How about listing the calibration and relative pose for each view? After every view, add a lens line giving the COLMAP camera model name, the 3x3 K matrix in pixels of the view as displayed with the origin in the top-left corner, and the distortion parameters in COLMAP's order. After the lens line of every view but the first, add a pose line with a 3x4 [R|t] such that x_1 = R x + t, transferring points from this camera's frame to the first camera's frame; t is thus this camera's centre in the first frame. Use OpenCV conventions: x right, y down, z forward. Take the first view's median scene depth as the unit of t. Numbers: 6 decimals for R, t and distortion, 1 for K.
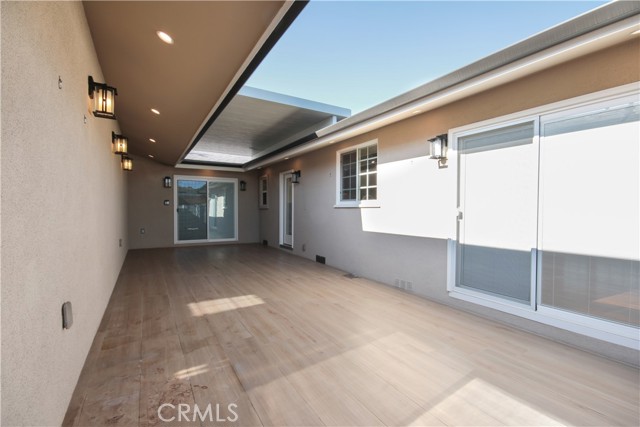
lens RADIAL K [[300.9, 0, 318.4], [0, 300.9, 213.3], [0, 0, 1]] dist [0.008744, -0.002881]
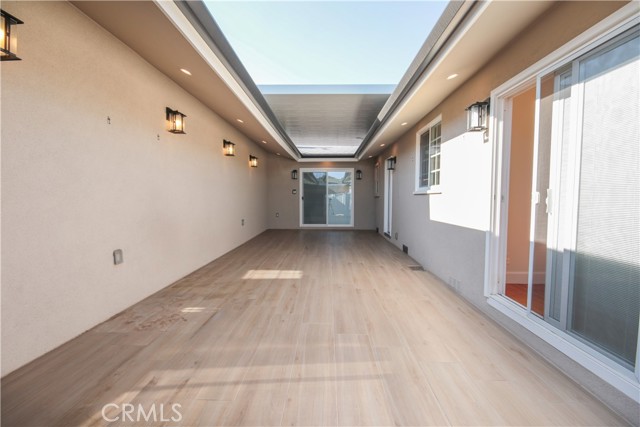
lens RADIAL K [[300.9, 0, 313.3], [0, 300.9, 214.8], [0, 0, 1]] dist [0.008744, -0.002881]
pose [[0.838313, 0.028053, -0.544467, 0.467681], [-0.005671, 0.999070, 0.042744, 0.008720], [0.545159, -0.032745, 0.837693, 0.081923]]
